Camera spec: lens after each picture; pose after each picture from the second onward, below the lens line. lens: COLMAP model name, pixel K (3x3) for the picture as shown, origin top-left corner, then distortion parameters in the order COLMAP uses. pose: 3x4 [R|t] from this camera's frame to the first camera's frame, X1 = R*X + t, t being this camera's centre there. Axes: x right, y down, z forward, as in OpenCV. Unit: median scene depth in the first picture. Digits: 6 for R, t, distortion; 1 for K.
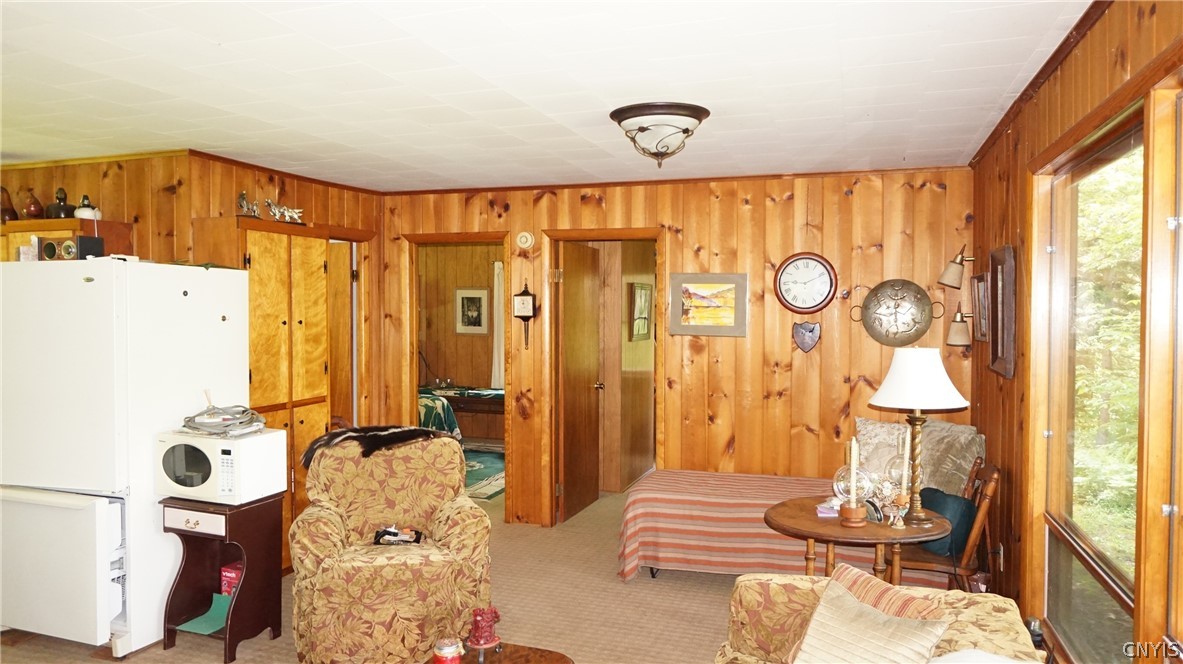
lens RADIAL K [[799.3, 0, 591.3], [0, 799.3, 334.4], [0, 0, 1]] dist [-0.044760, 0.031595]
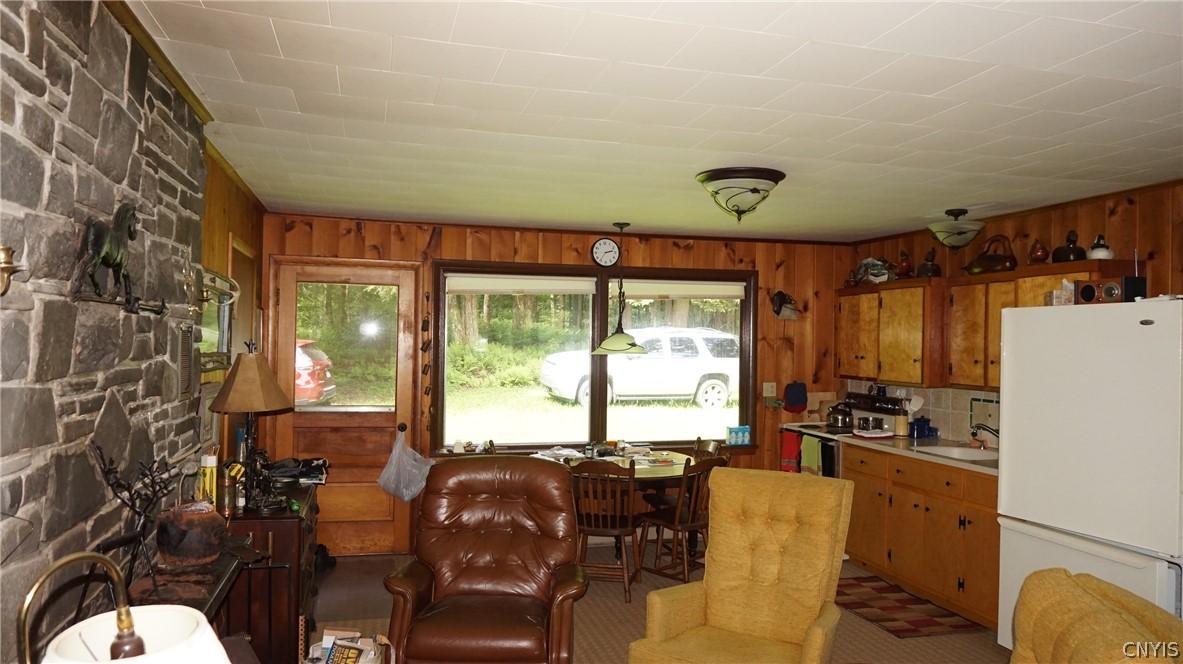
lens RADIAL K [[799.3, 0, 593.4], [0, 799.3, 333.7], [0, 0, 1]] dist [-0.044760, 0.031595]
pose [[0.560953, 0.001577, -0.827846, -0.169205], [-0.042729, 0.998720, -0.027051, -0.002116], [0.826744, 0.050548, 0.560302, -0.049163]]
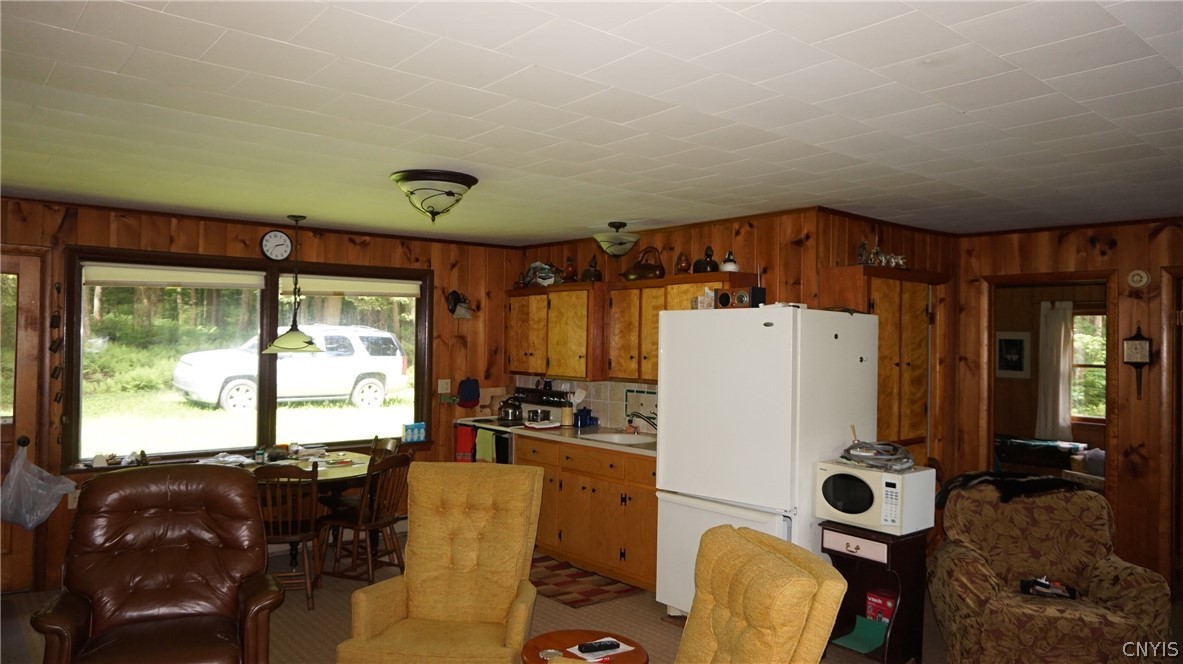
lens RADIAL K [[799.3, 0, 591.1], [0, 799.3, 334.7], [0, 0, 1]] dist [-0.044760, 0.031595]
pose [[0.856349, 0.005906, -0.516363, -0.186211], [-0.031045, 0.998715, -0.040062, 0.000608], [0.515463, 0.050337, 0.855432, -0.101802]]
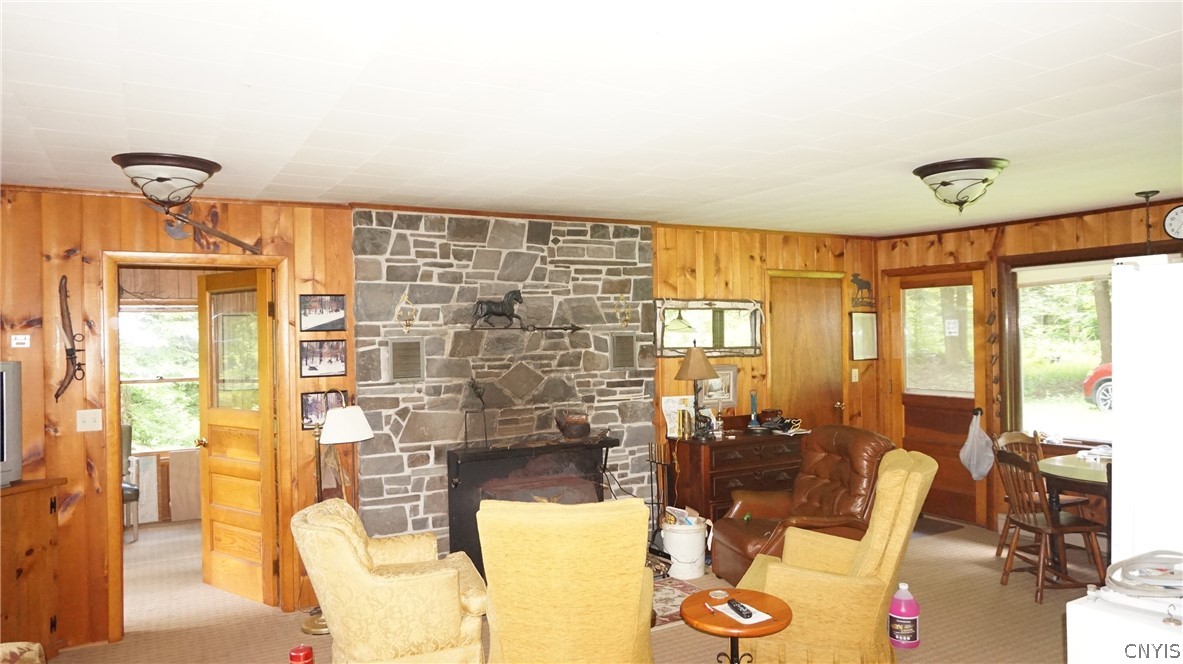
lens RADIAL K [[799.3, 0, 598.3], [0, 799.3, 331.1], [0, 0, 1]] dist [-0.044760, 0.031595]
pose [[-0.637934, 0.008711, -0.770042, 0.107472], [-0.003194, 0.999897, 0.013958, -0.033965], [0.770085, 0.011364, -0.637841, 0.770296]]
